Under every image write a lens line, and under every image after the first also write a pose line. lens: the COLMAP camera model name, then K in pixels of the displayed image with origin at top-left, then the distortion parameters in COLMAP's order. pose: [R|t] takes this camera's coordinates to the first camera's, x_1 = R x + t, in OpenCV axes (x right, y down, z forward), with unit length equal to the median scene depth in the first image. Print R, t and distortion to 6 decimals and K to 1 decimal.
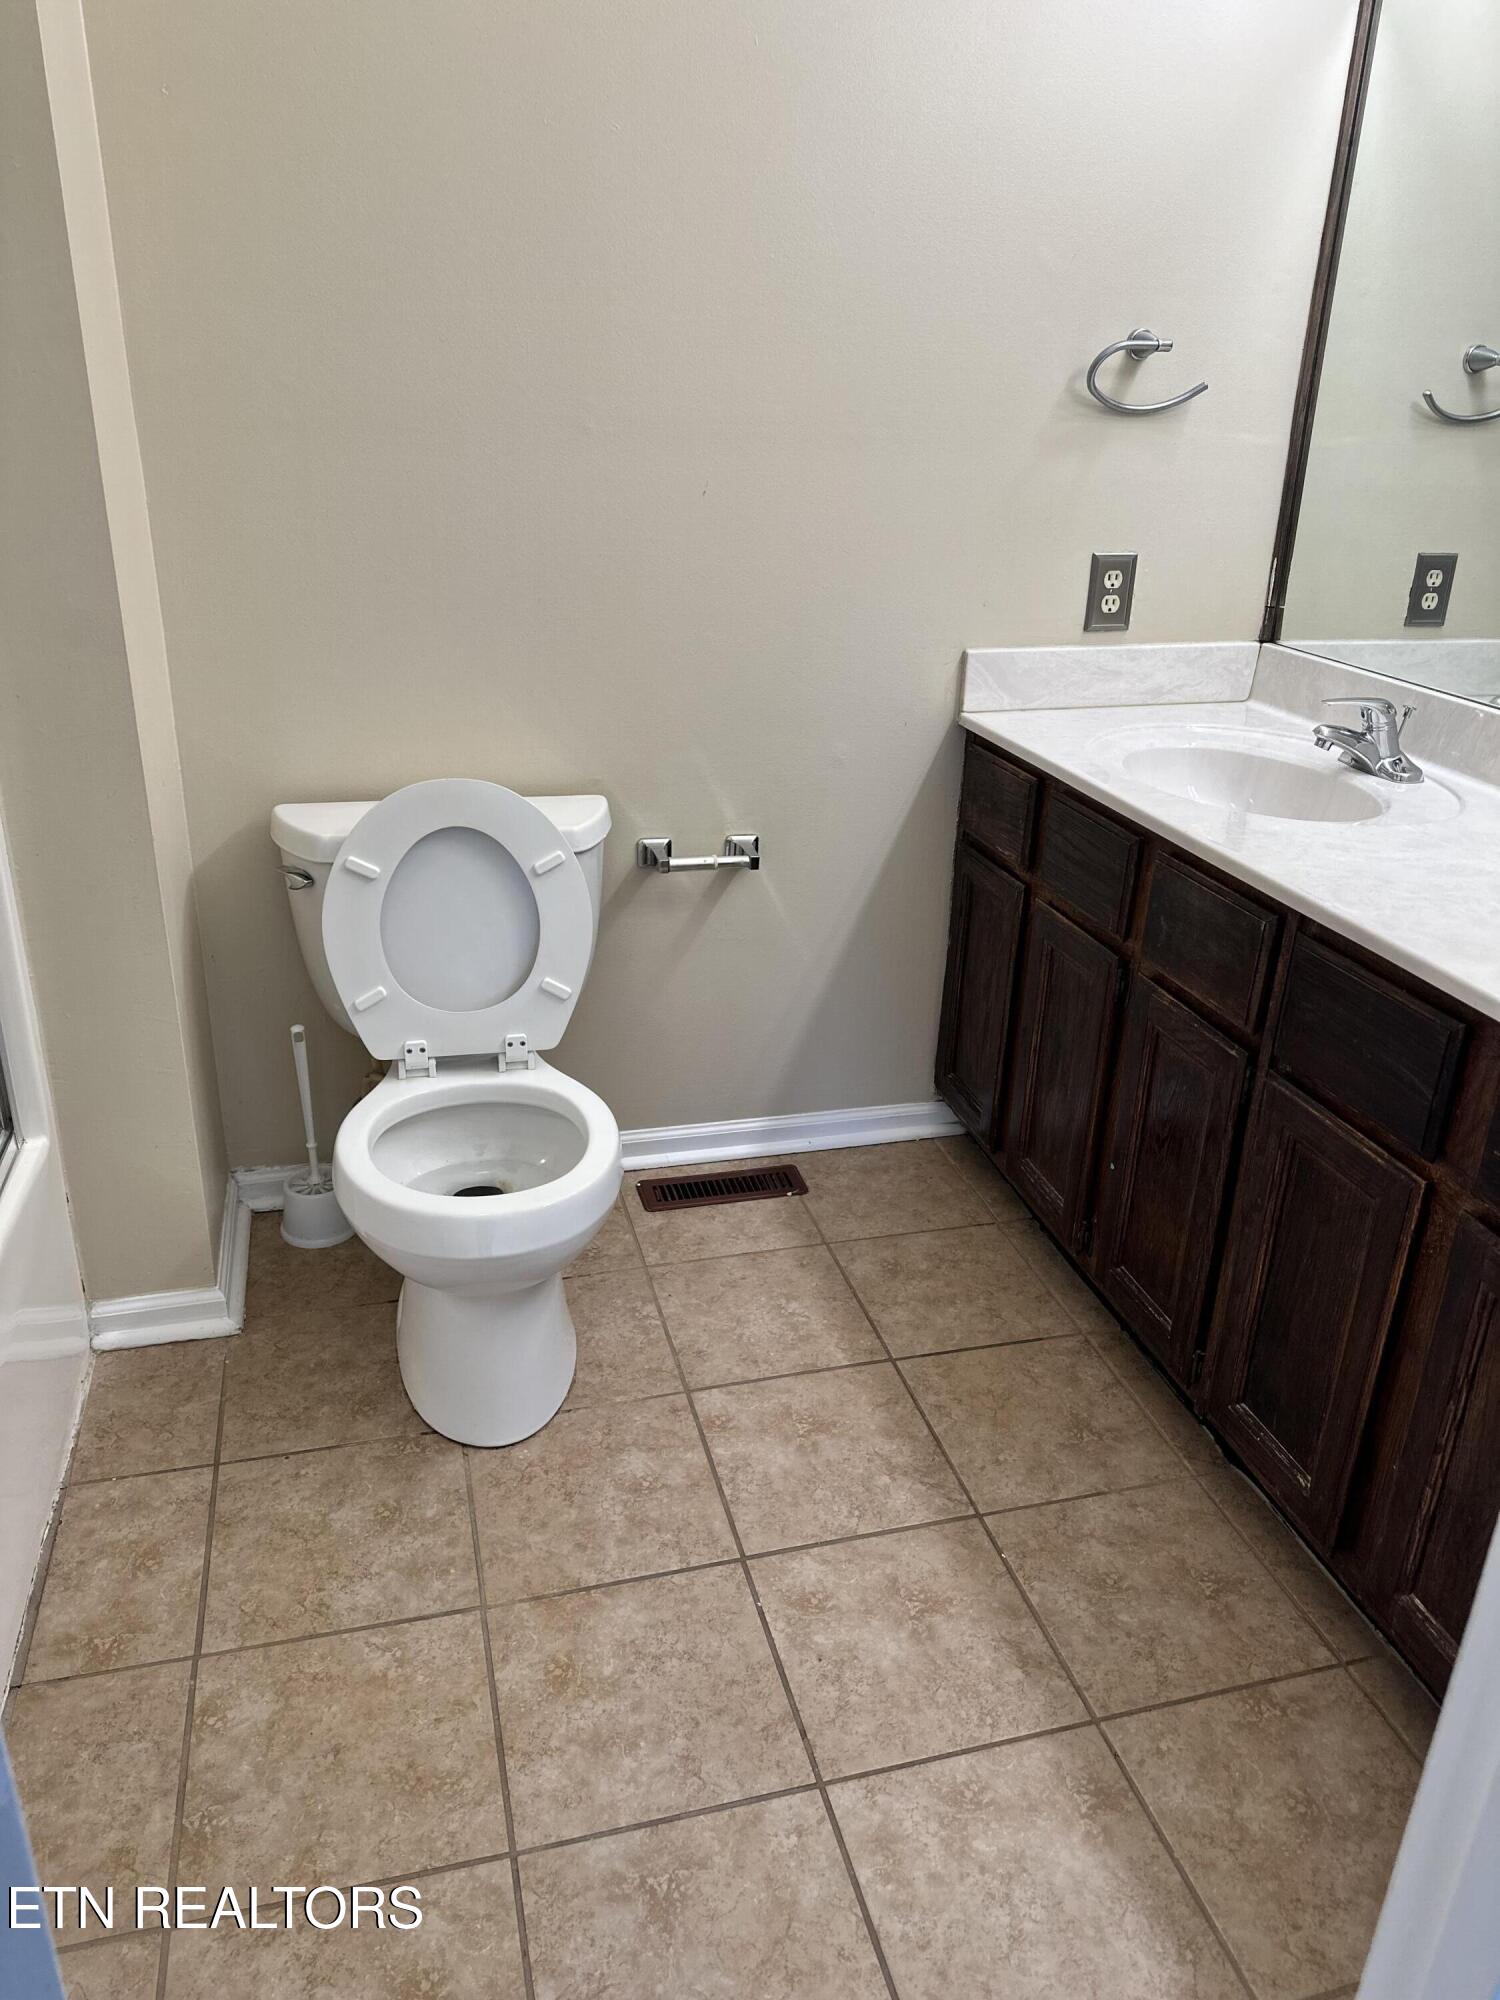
lens RADIAL K [[1433.3, 0, 750.0], [0, 1433.3, 1000.0], [0, 0, 1]] dist [0.055734, -0.000017]
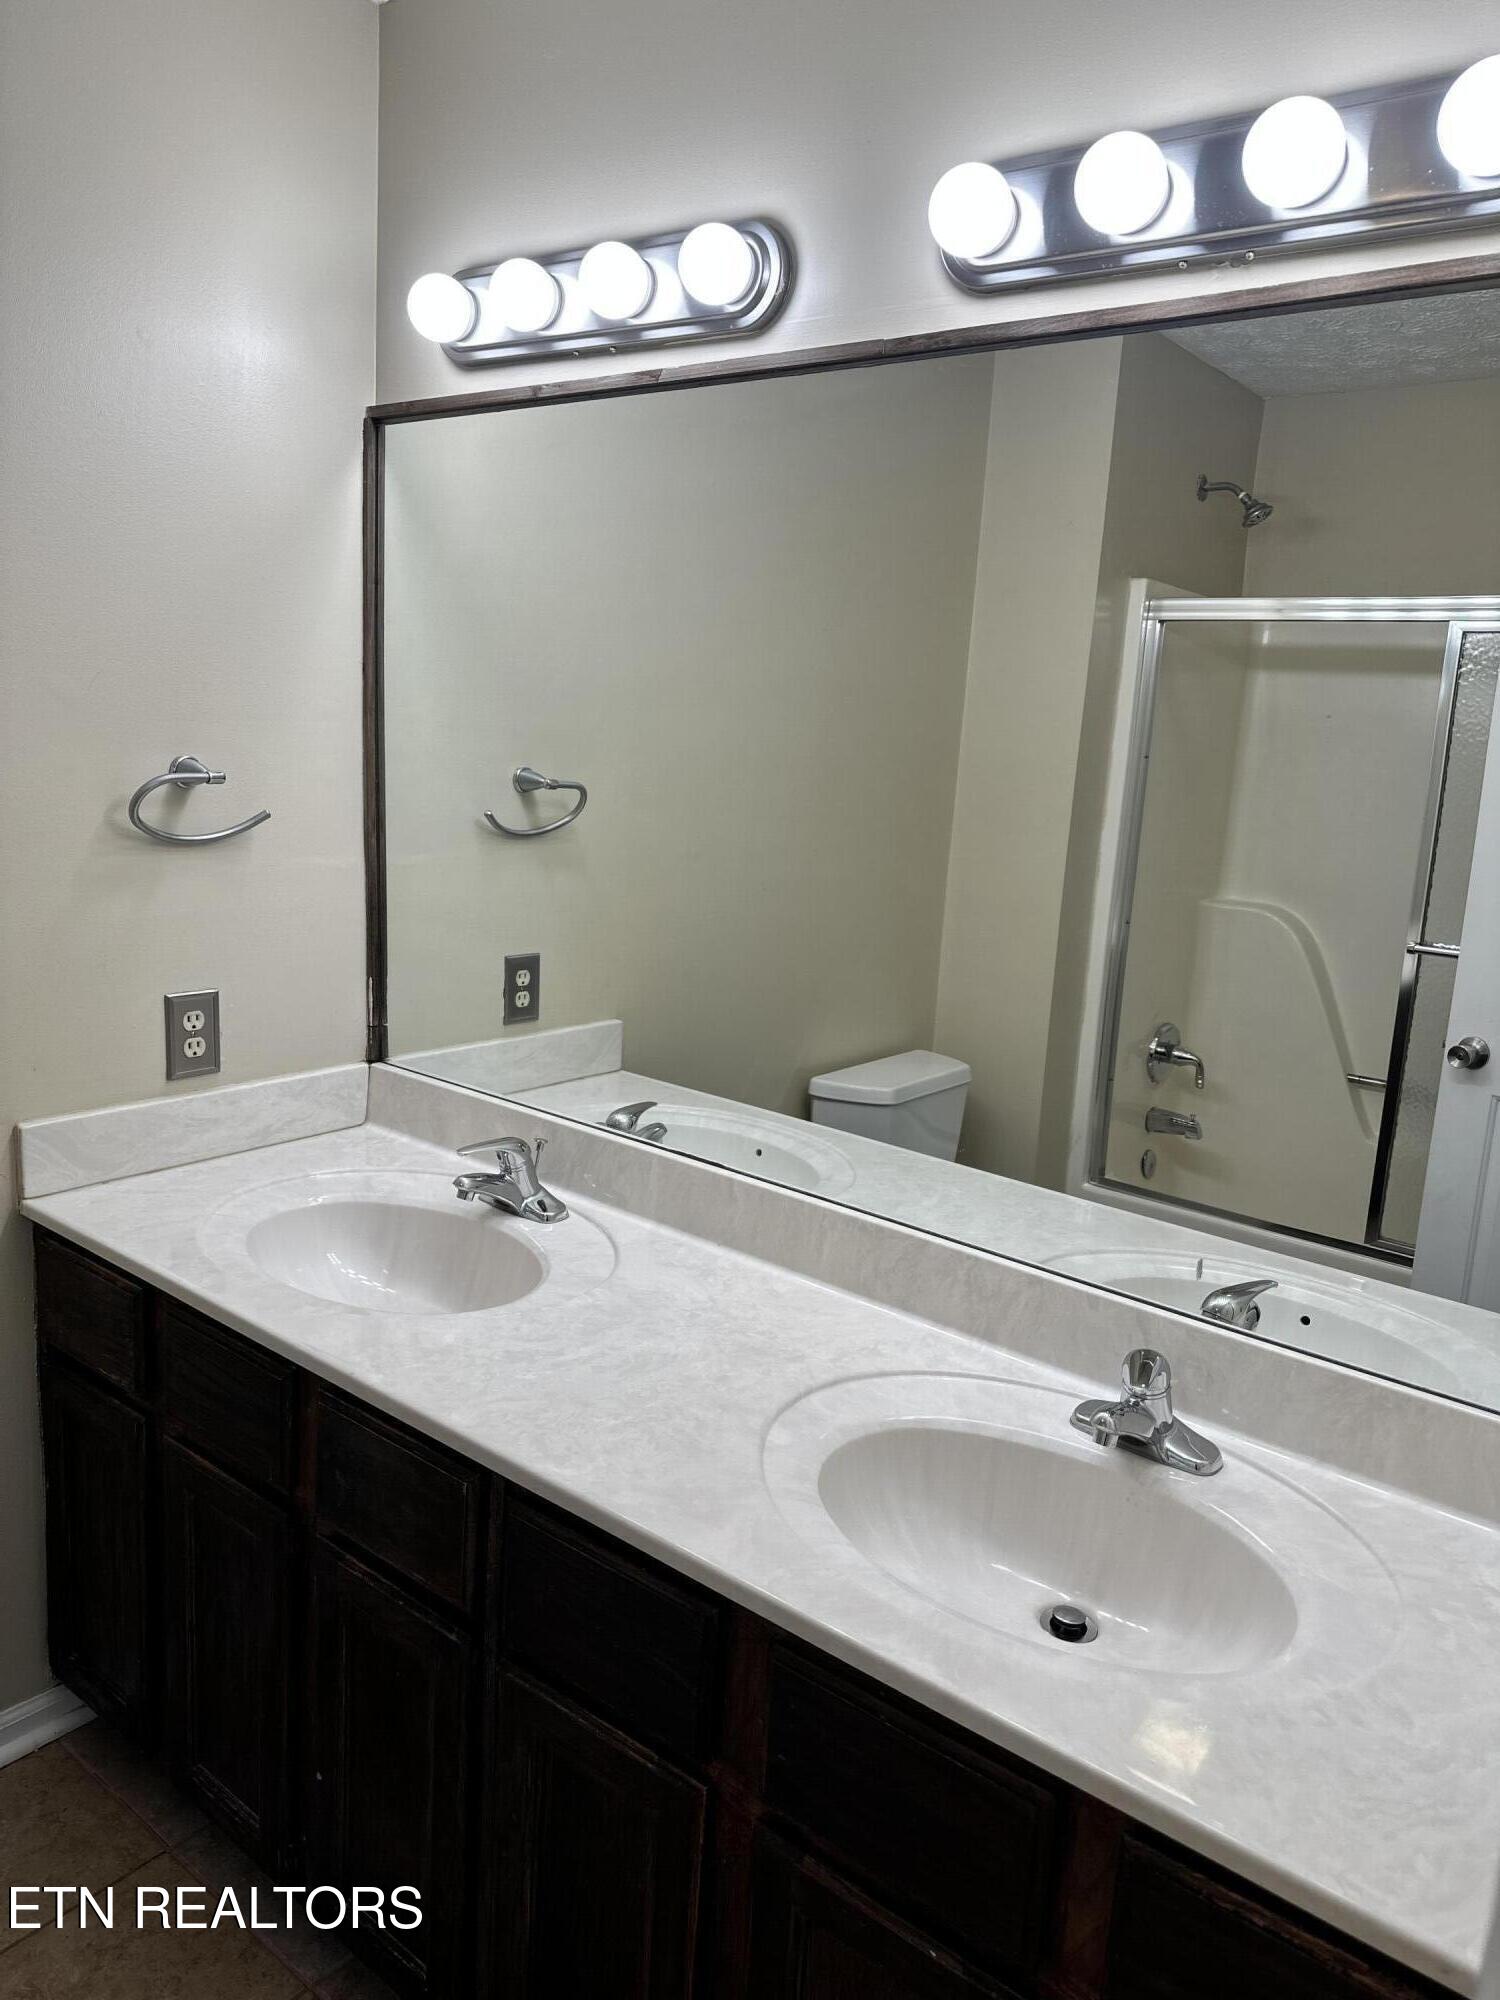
lens RADIAL K [[1457.7, 0, 750.0], [0, 1457.7, 1000.0], [0, 0, 1]] dist [0.000845, -0.002878]
pose [[0.807932, -0.102183, 0.580348, 0.019652], [0.194593, 0.975867, -0.099080, -0.154983], [-0.556218, 0.192981, 0.808319, 0.124715]]
